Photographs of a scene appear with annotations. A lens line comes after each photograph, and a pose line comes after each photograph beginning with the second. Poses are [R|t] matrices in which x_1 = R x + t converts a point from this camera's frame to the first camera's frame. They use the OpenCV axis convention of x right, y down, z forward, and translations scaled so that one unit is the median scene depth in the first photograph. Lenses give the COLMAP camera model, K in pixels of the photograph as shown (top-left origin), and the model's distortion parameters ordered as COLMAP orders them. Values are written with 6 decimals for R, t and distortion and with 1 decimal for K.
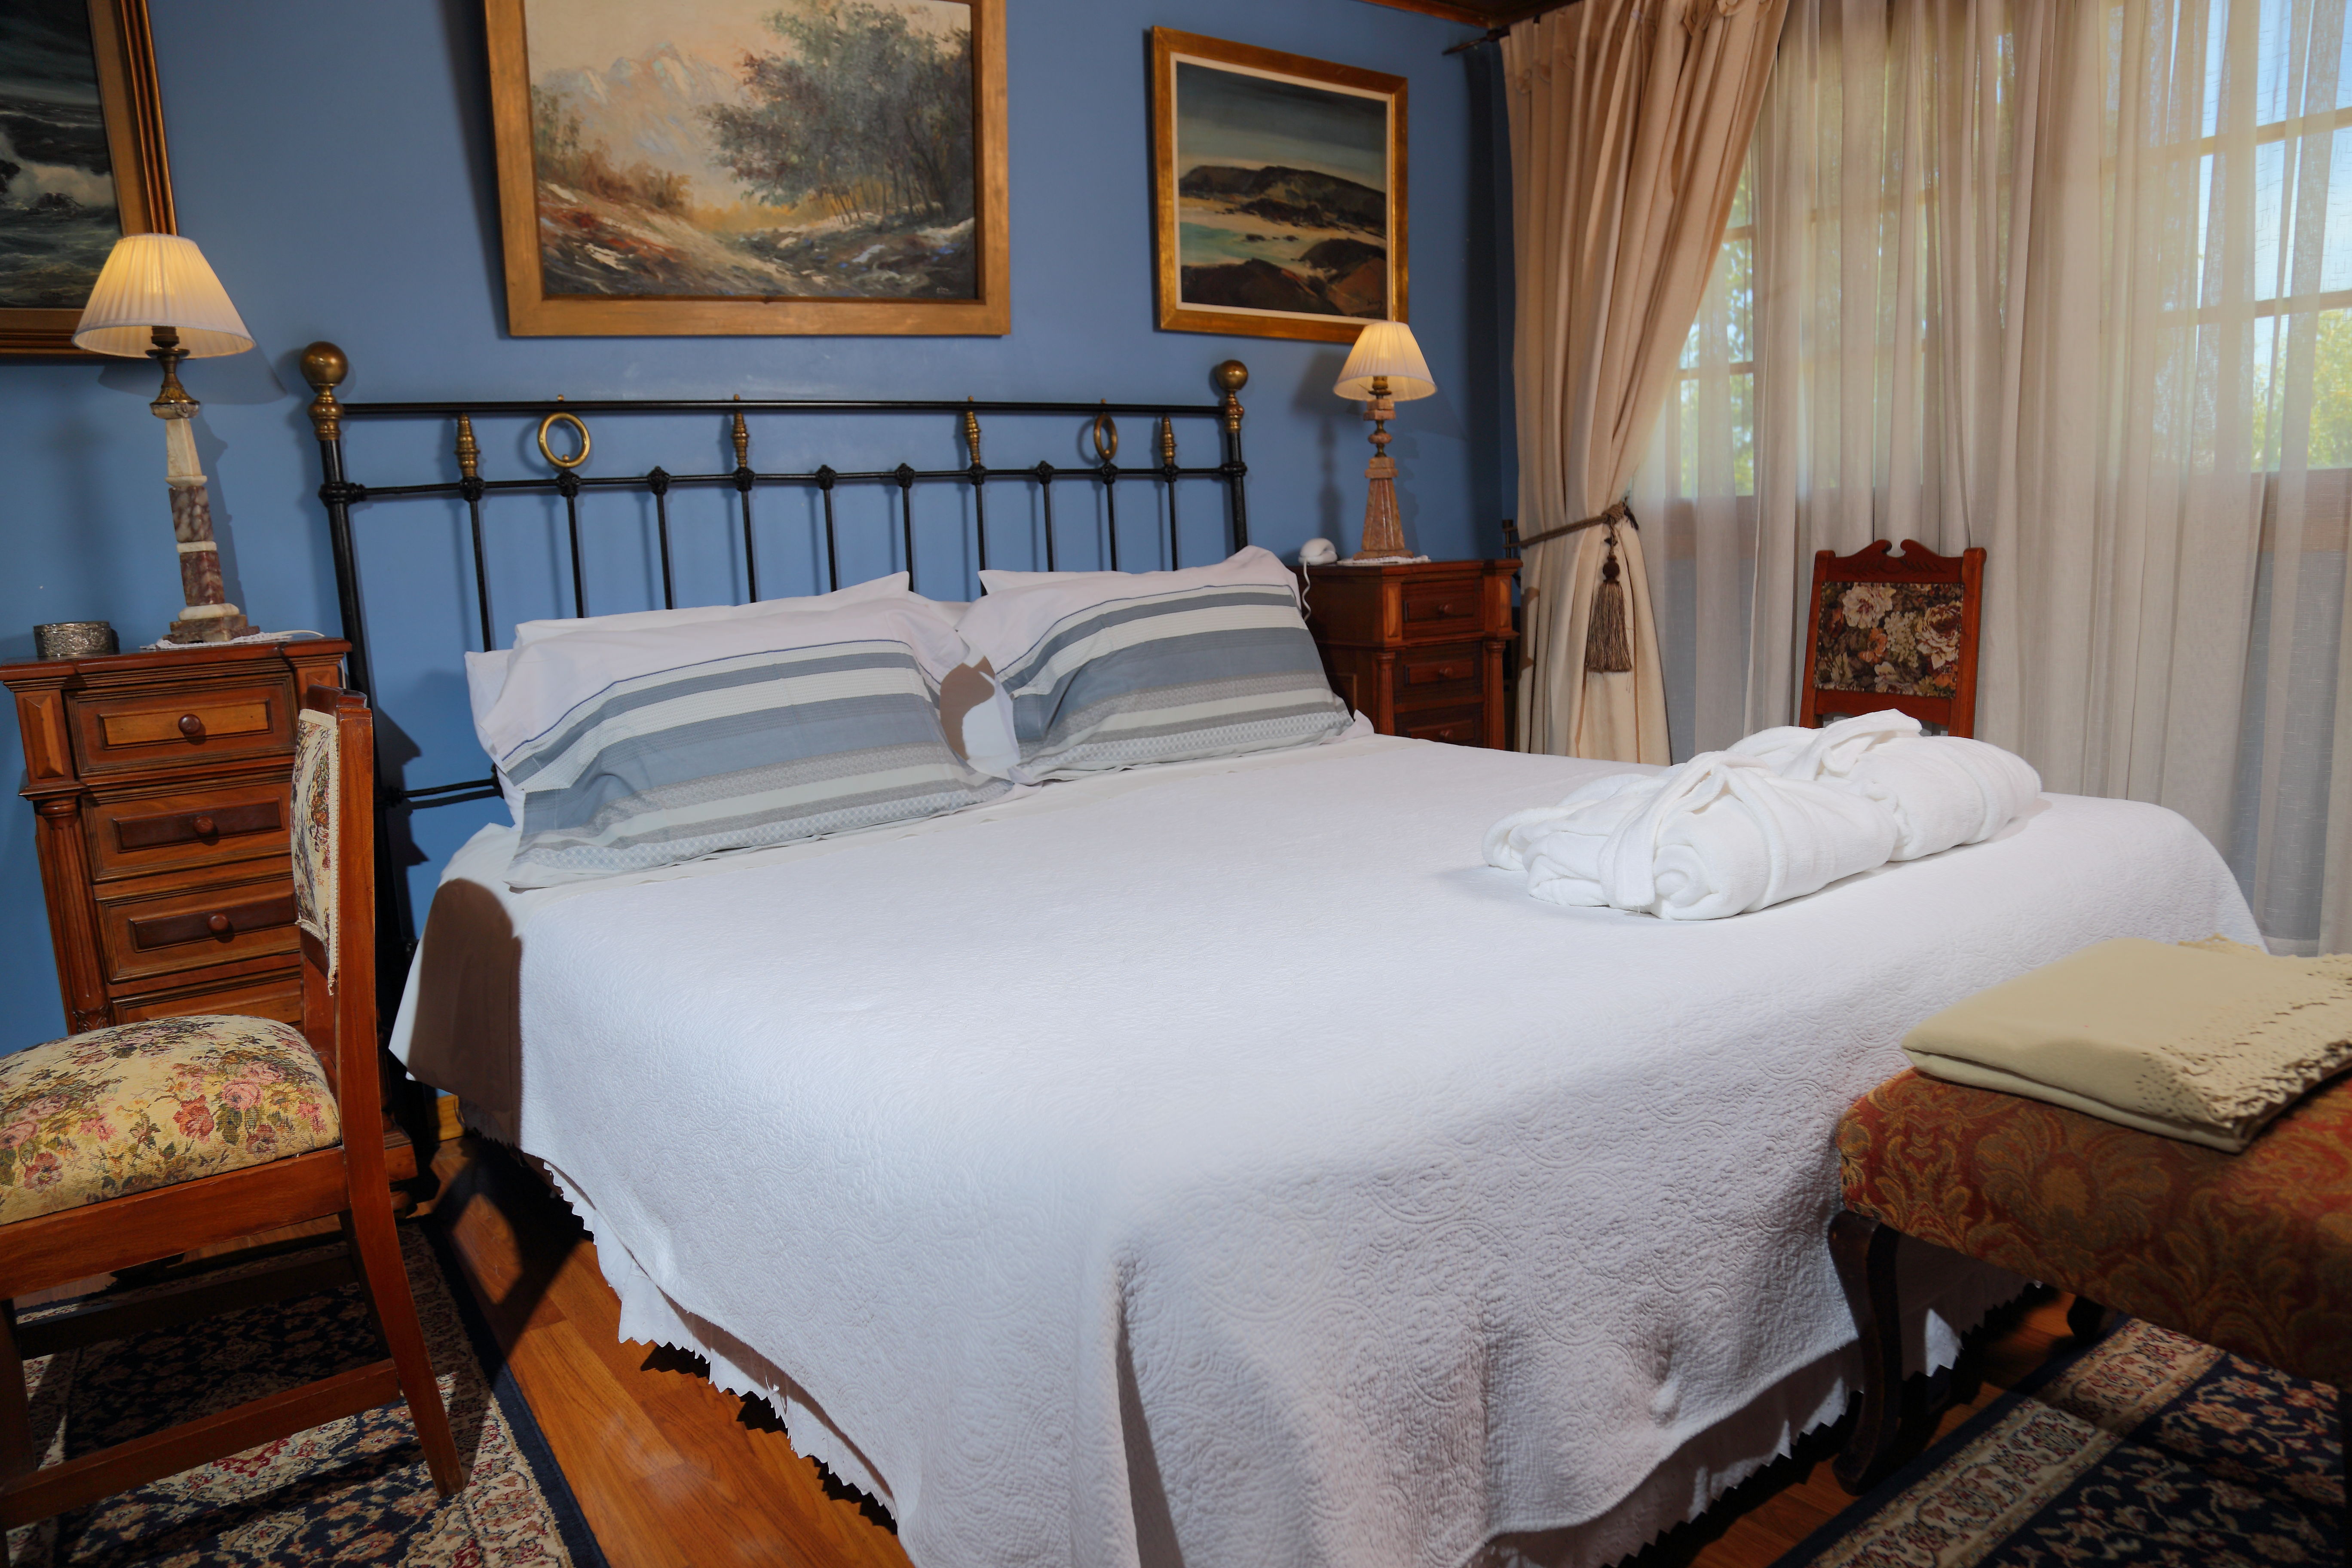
lens RADIAL K [[1613.5, 0, 1167.6], [0, 1613.5, 789.6], [0, 0, 1]] dist [-0.078609, 0.044424]
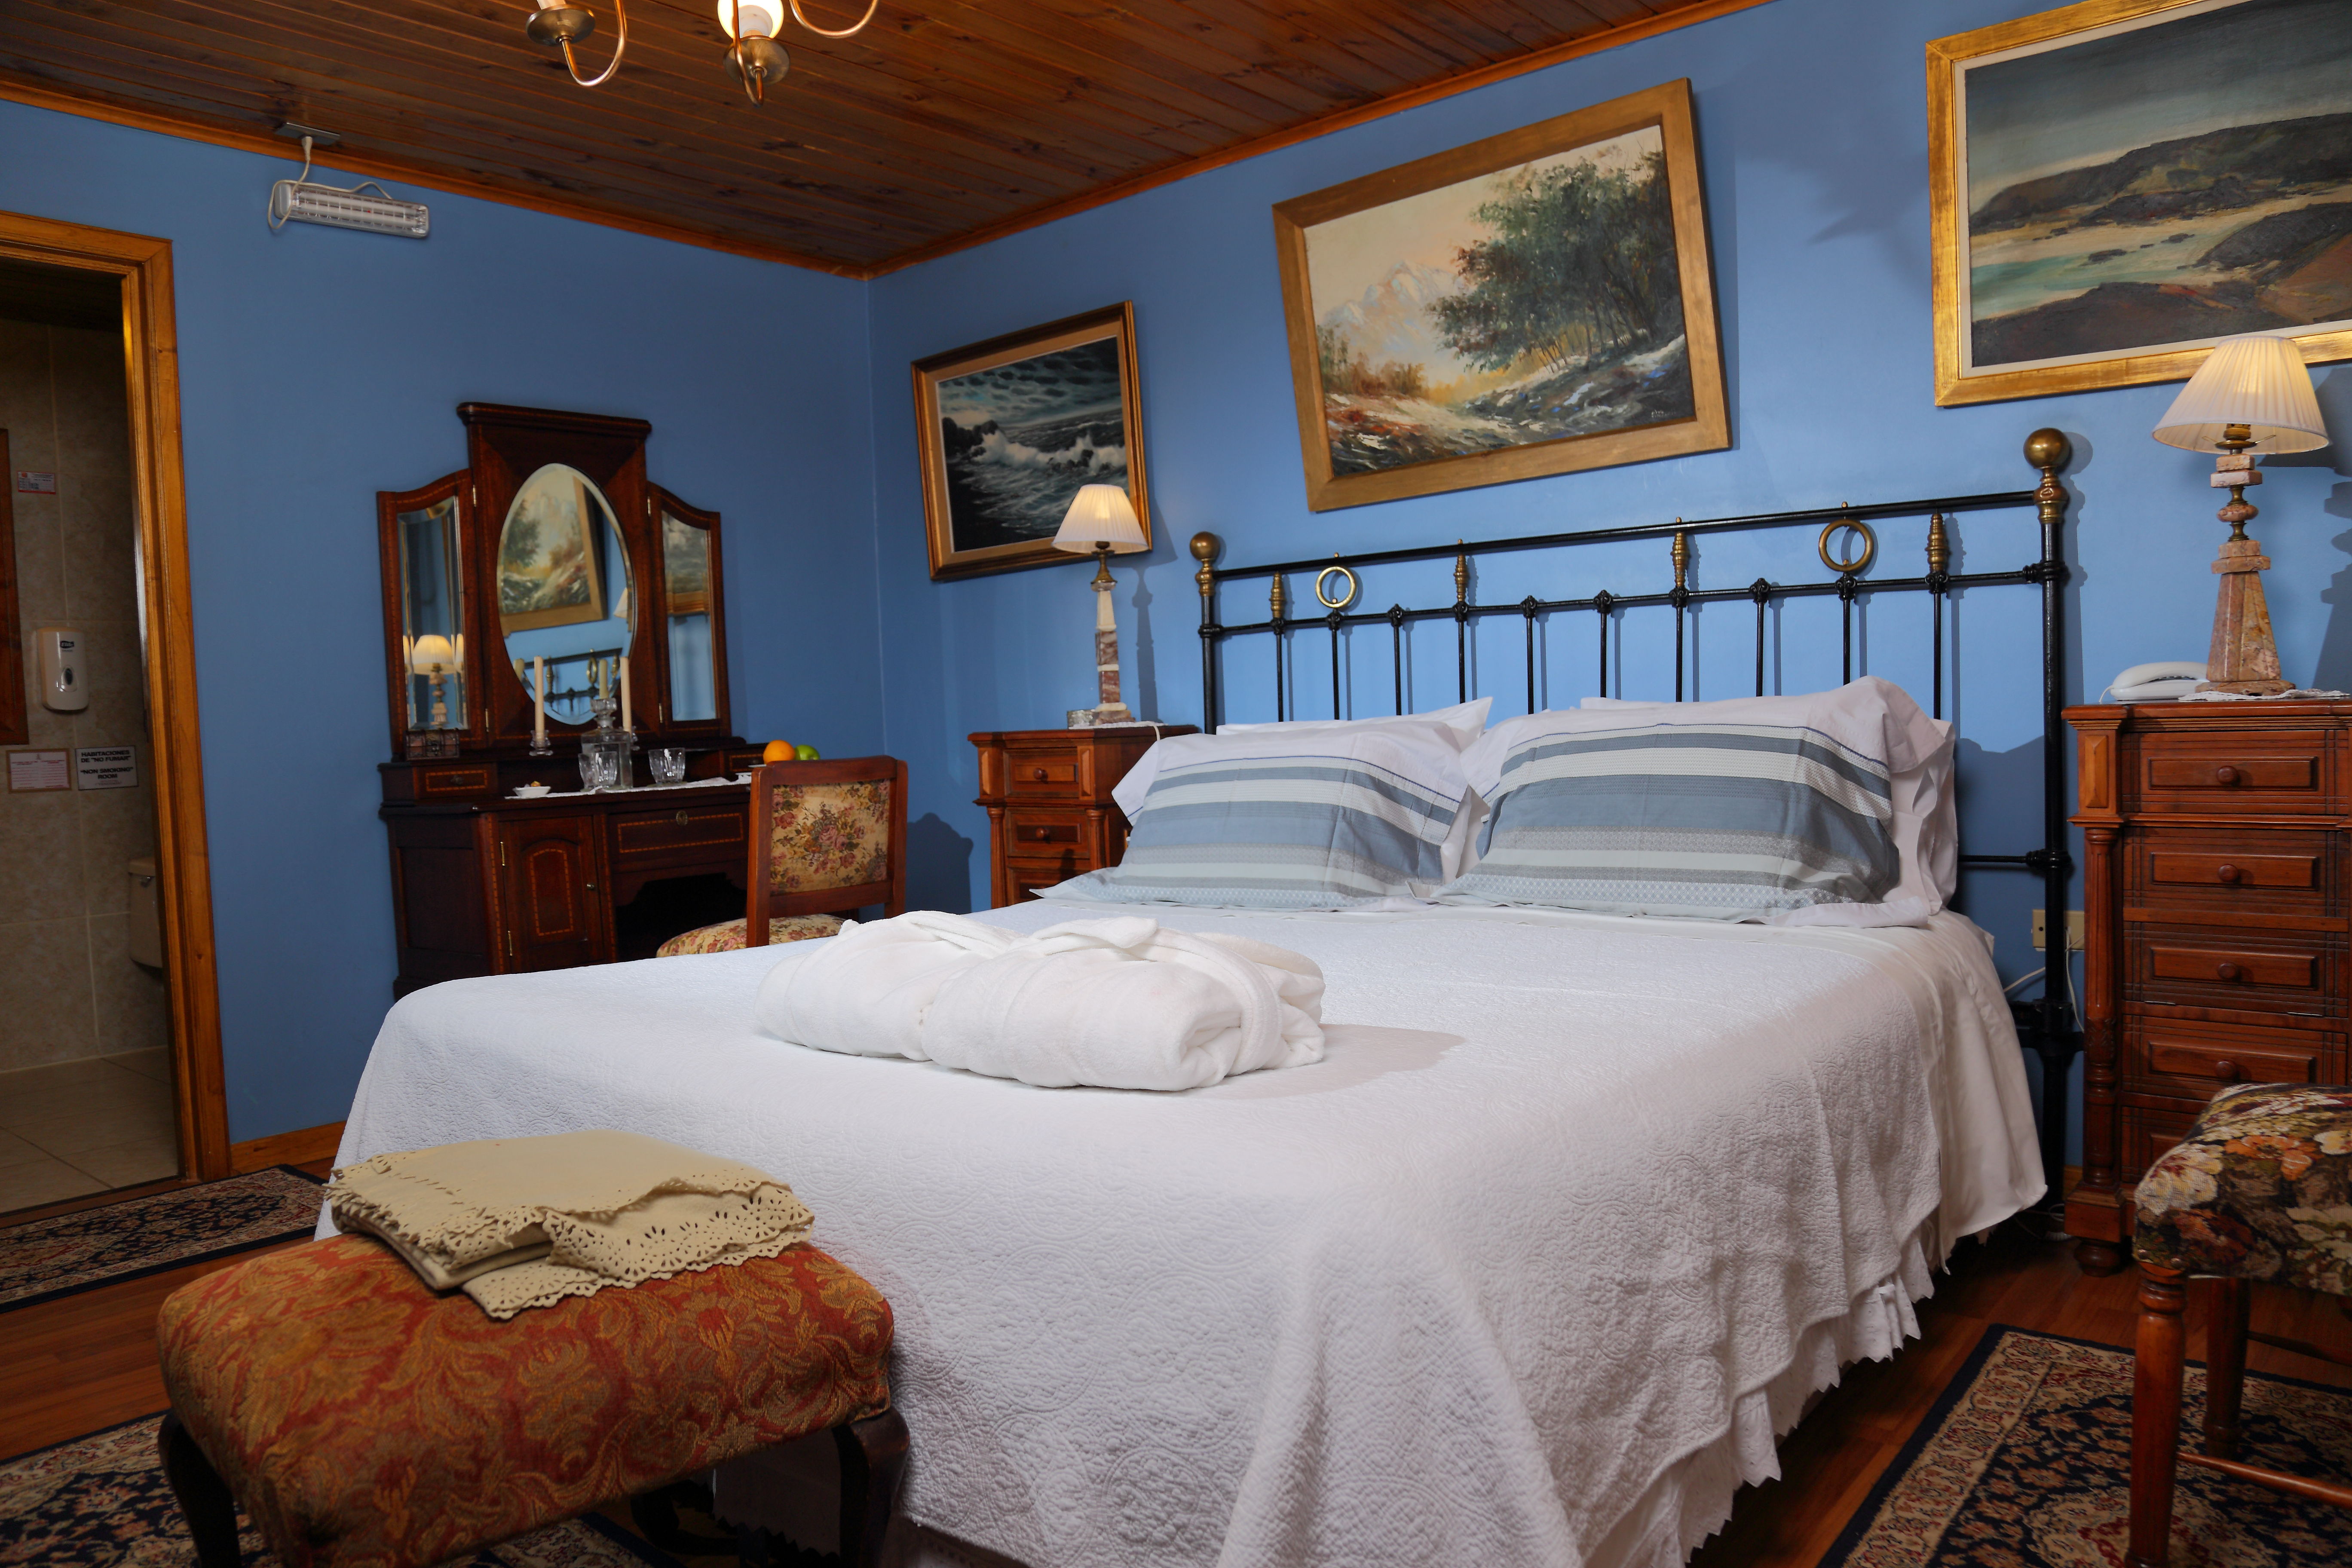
lens RADIAL K [[1613.5, 0, 1099.7], [0, 1613.5, 807.5], [0, 0, 1]] dist [-0.078609, 0.044424]
pose [[0.210427, 0.101604, -0.972315, 0.819397], [-0.124565, 0.989264, 0.076417, -0.108648], [0.969641, 0.105036, 0.220824, 0.500062]]
